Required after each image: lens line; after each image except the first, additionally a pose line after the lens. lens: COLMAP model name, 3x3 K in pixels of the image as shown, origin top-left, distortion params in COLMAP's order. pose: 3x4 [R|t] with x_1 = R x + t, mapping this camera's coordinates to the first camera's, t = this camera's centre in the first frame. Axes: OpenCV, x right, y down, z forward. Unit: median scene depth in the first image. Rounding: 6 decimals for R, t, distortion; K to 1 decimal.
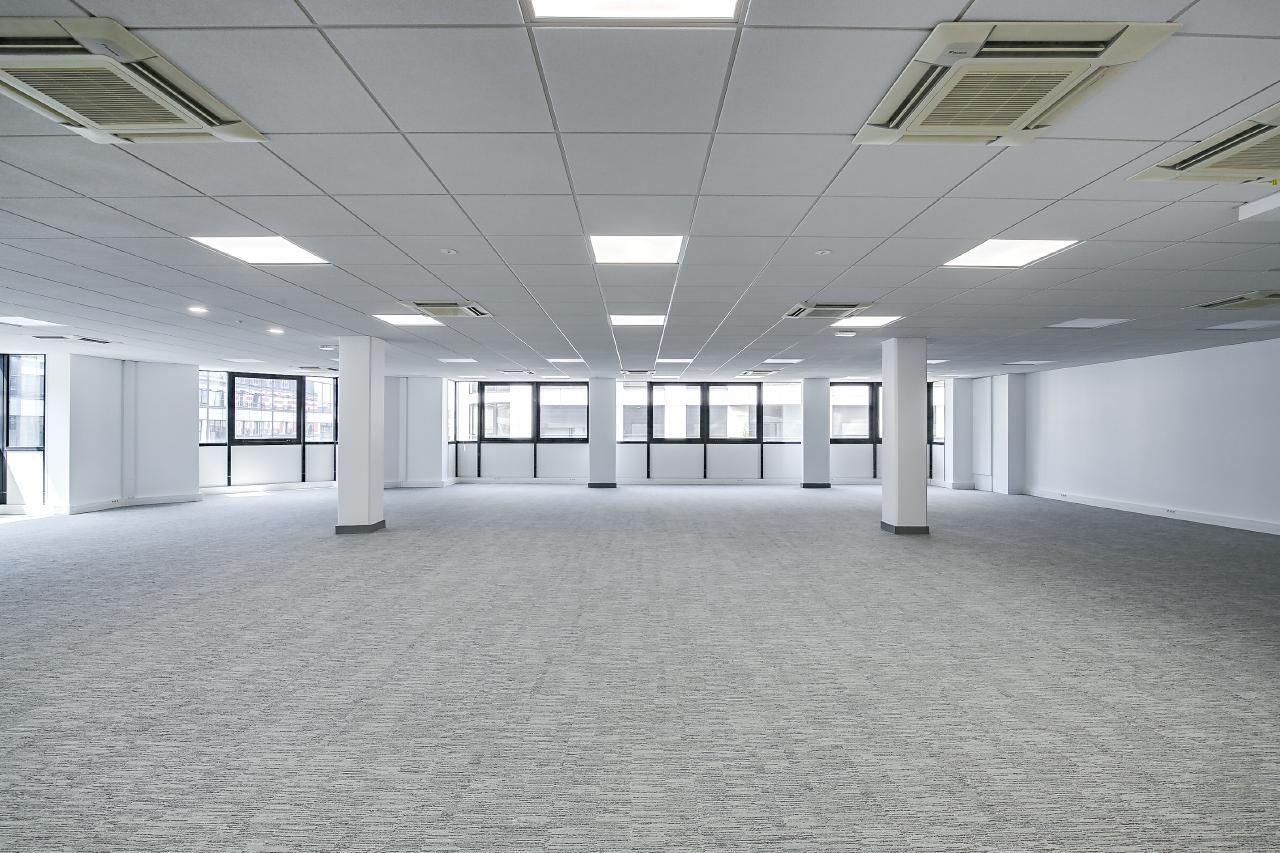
lens RADIAL K [[582.3, 0, 640.0], [0, 582.3, 426.5], [0, 0, 1]] dist [-0.018905, 0.000760]
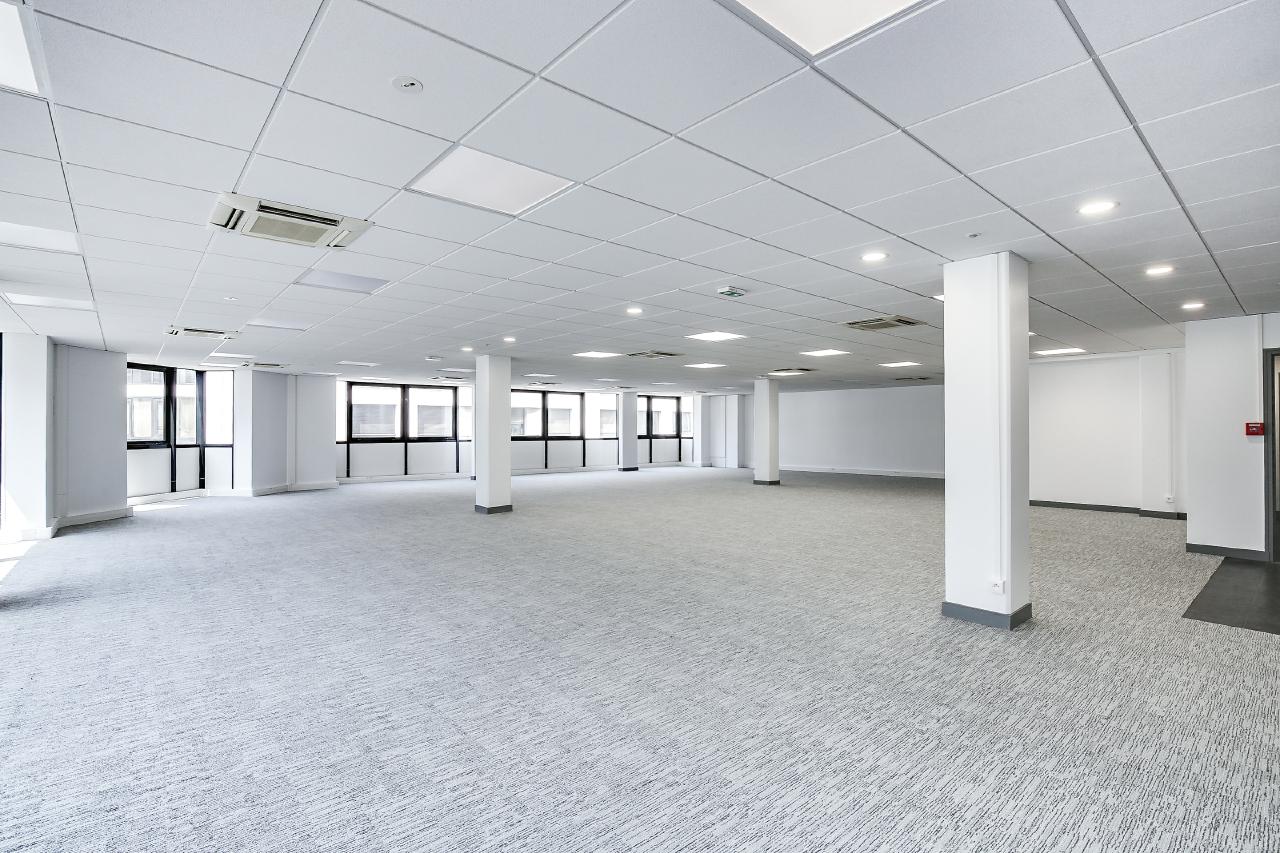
lens RADIAL K [[582.3, 0, 640.0], [0, 582.3, 426.5], [0, 0, 1]] dist [-0.018905, 0.000760]
pose [[0.753031, 0.001132, 0.657984, -0.619890], [-0.002262, 0.999997, 0.000868, -0.001588], [-0.657981, -0.002142, 0.753032, -0.064276]]
